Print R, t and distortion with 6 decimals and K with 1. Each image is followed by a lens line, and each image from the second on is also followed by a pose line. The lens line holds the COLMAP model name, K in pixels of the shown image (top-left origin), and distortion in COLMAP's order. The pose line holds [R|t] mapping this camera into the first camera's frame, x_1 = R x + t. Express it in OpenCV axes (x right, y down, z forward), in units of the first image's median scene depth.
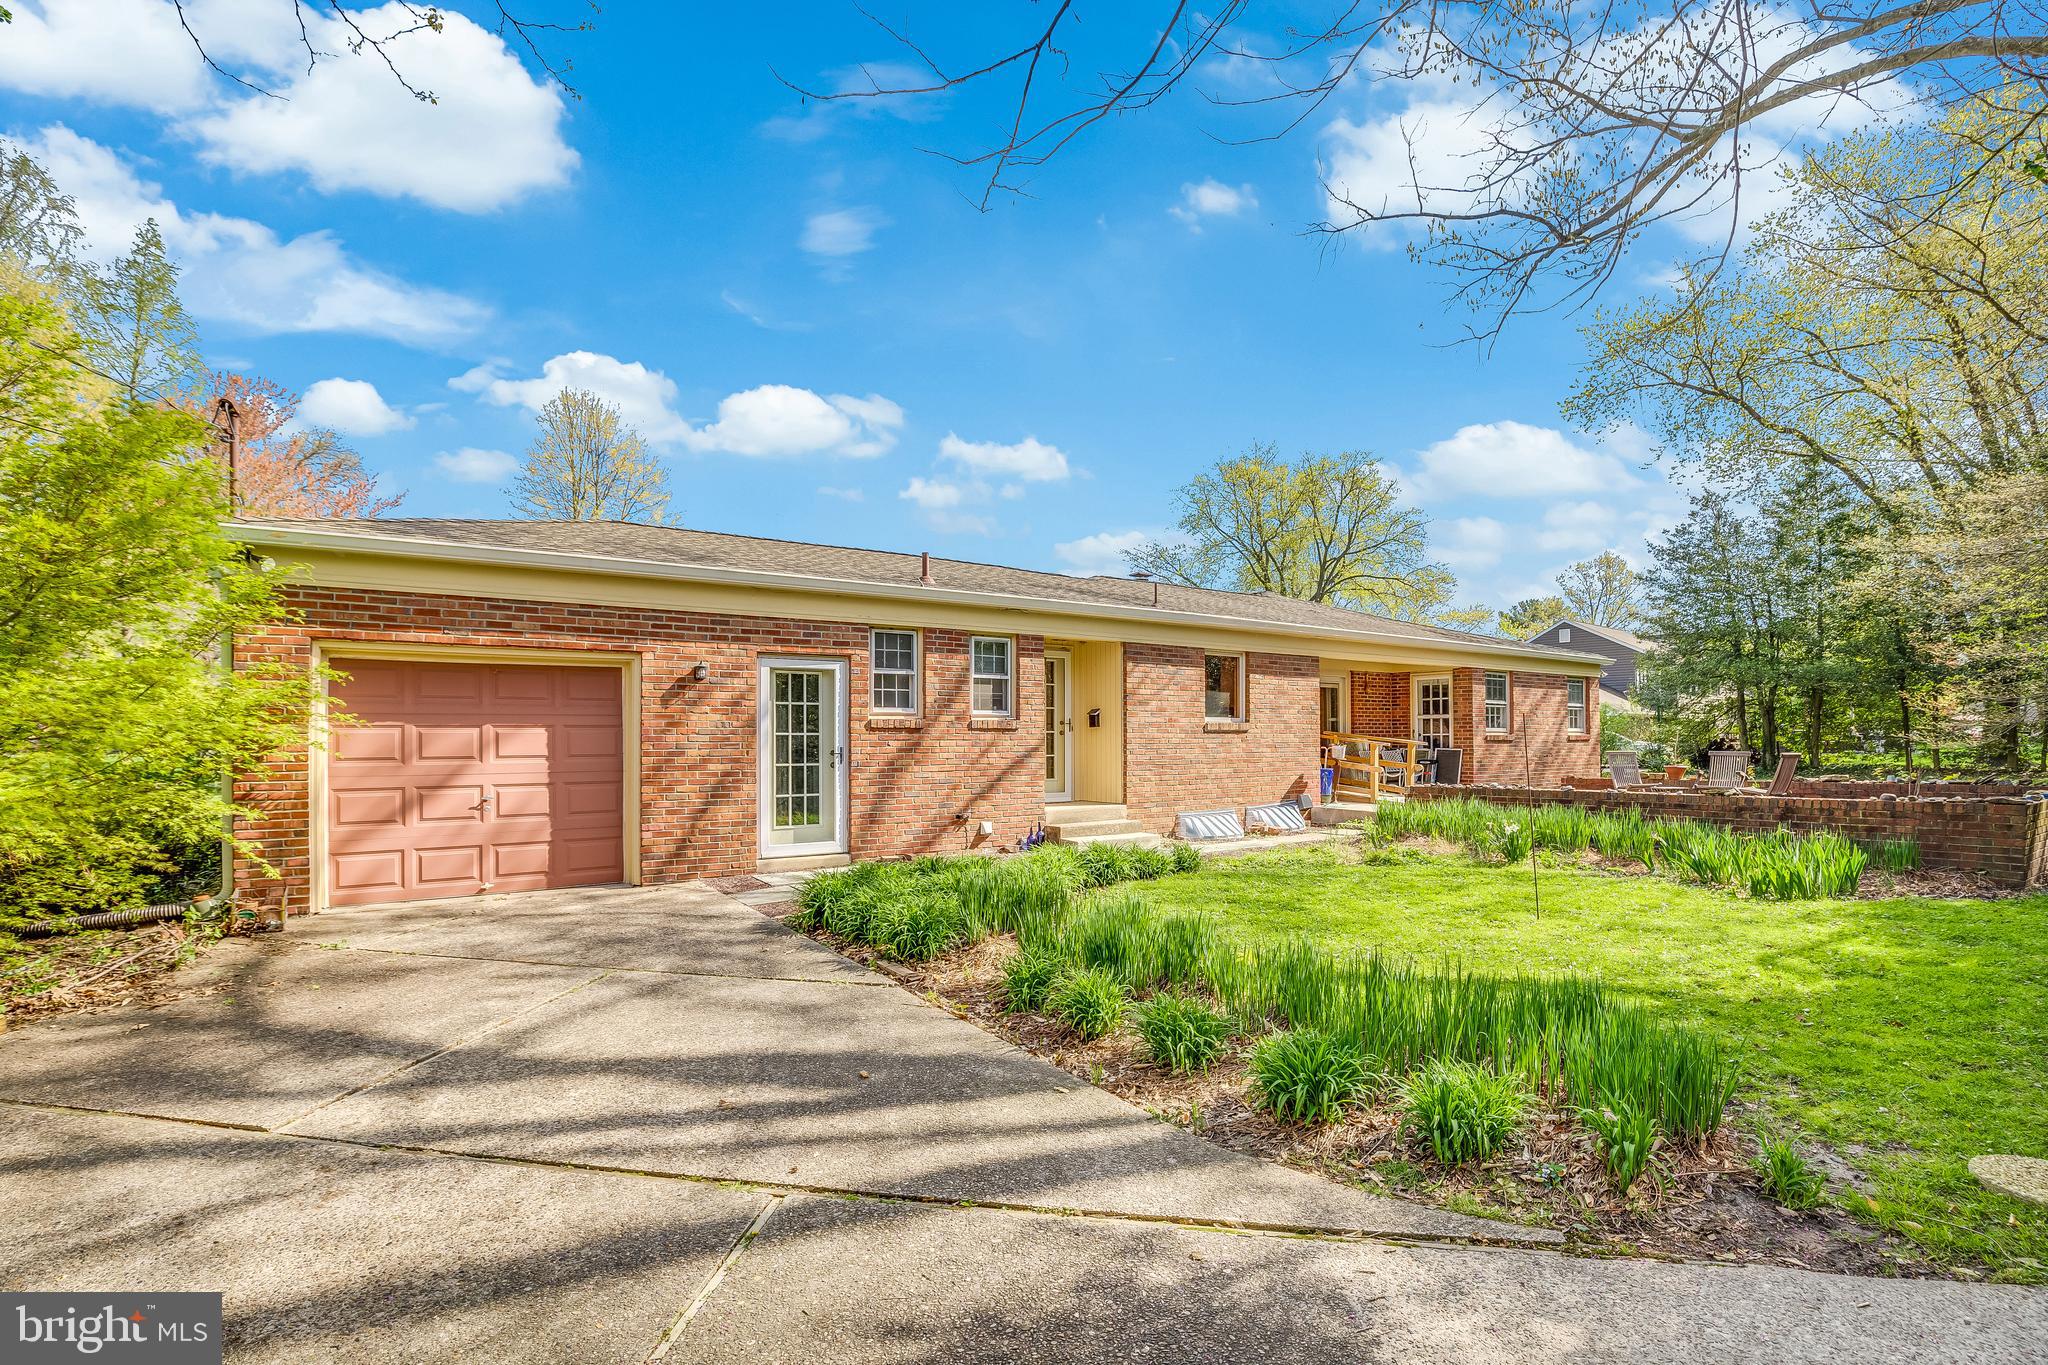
lens RADIAL K [[1003.1, 0, 1023.9], [0, 1003.1, 728.9], [0, 0, 1]] dist [0.020366, 0.000098]
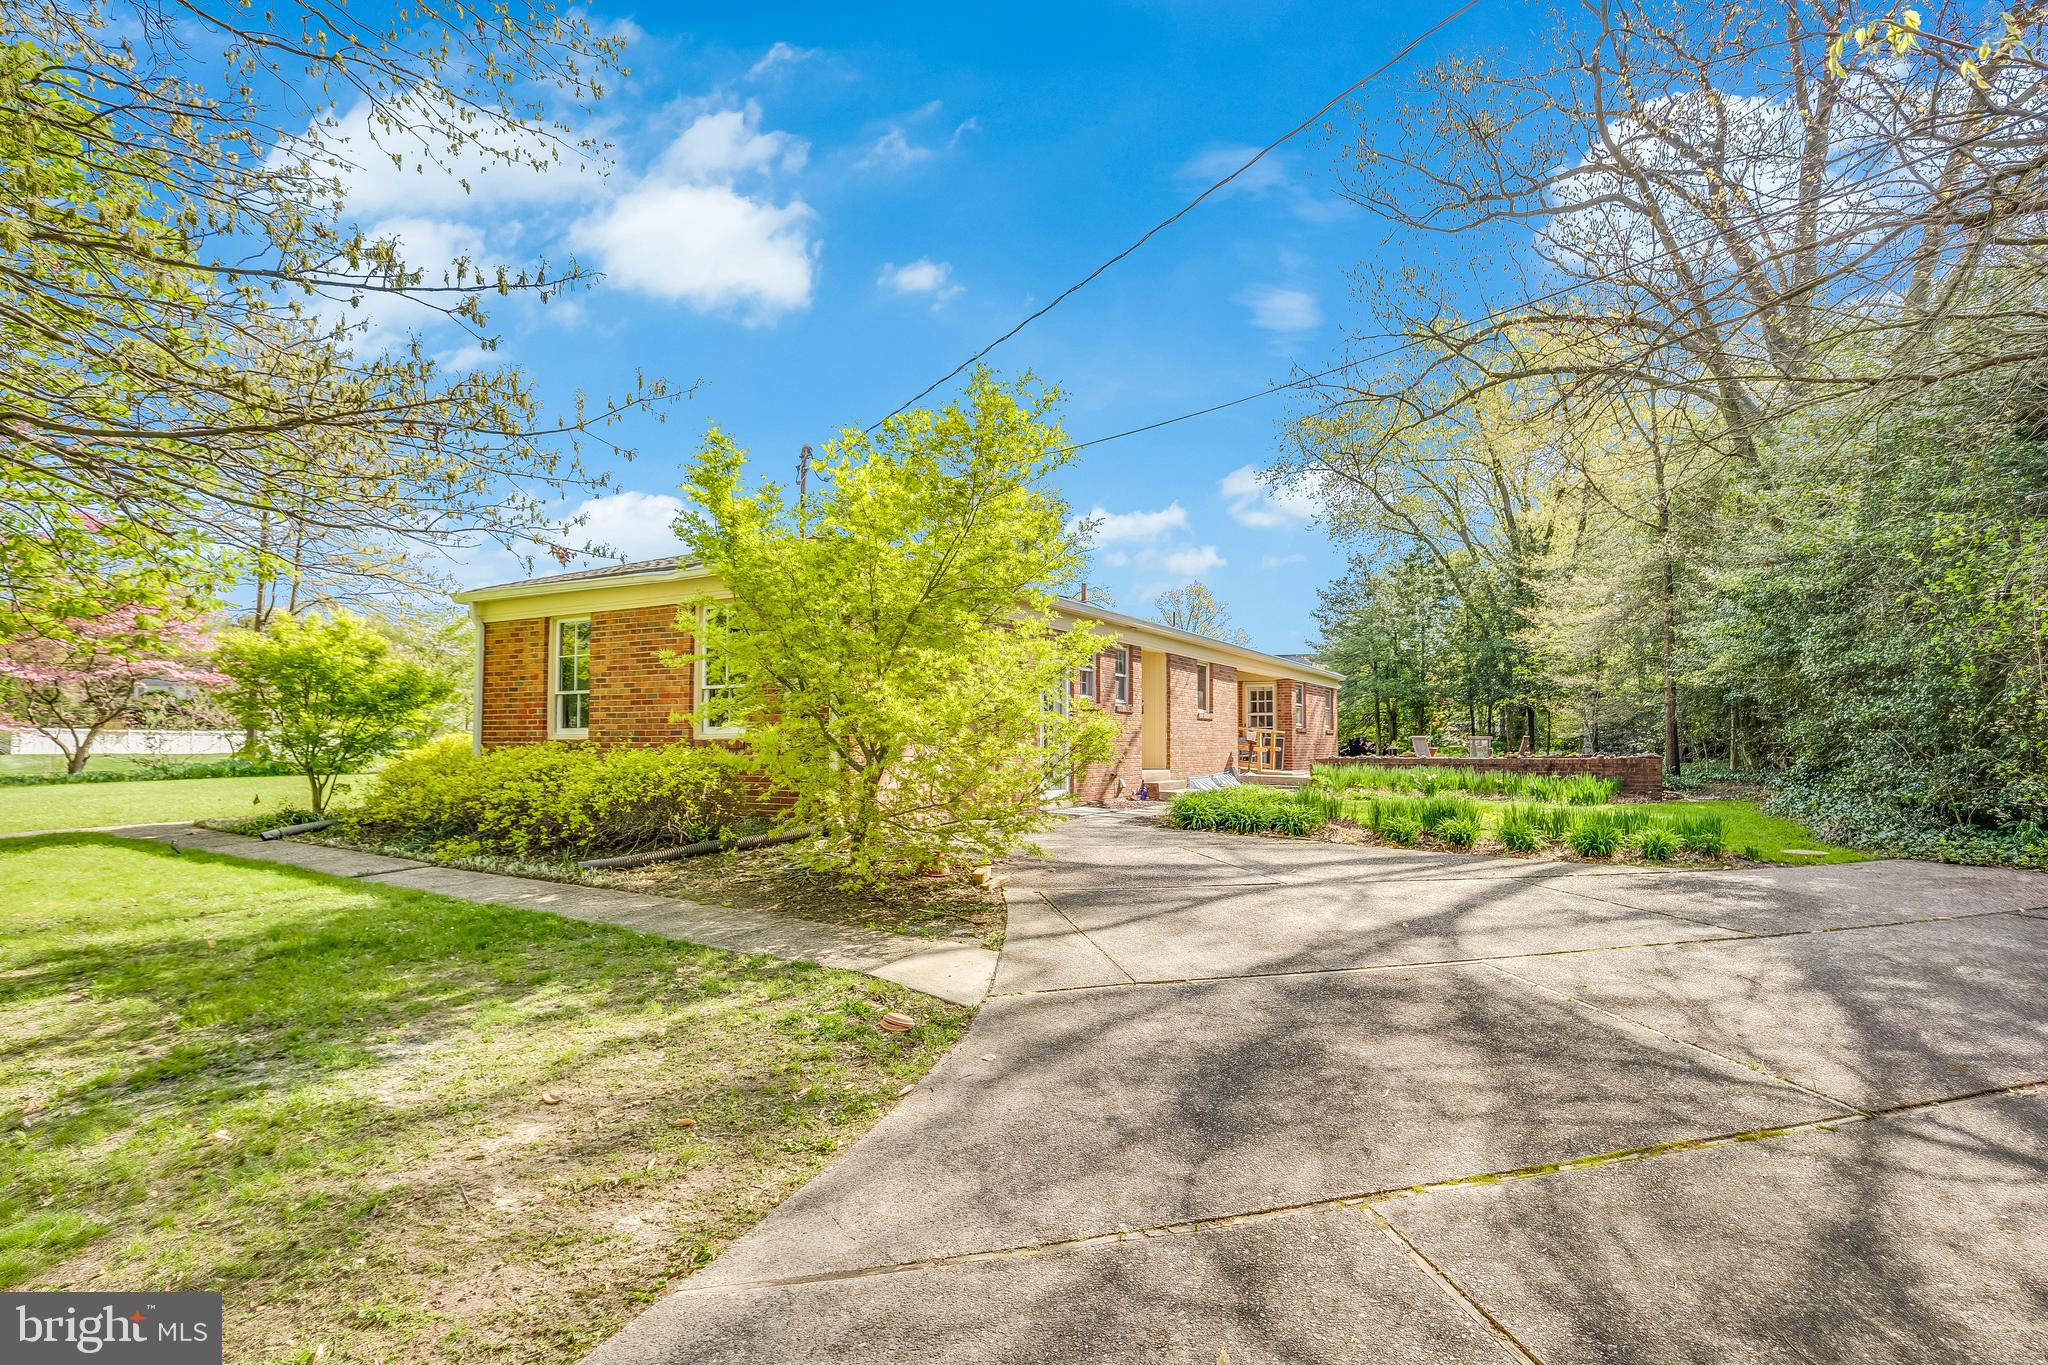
lens RADIAL K [[1003.1, 0, 1023.9], [0, 1003.1, 728.9], [0, 0, 1]] dist [0.020366, 0.000098]
pose [[0.926549, 0.022851, 0.375480, -0.500983], [-0.025128, 0.999684, 0.001167, 0.018247], [-0.375335, -0.010516, 0.926830, -0.179400]]
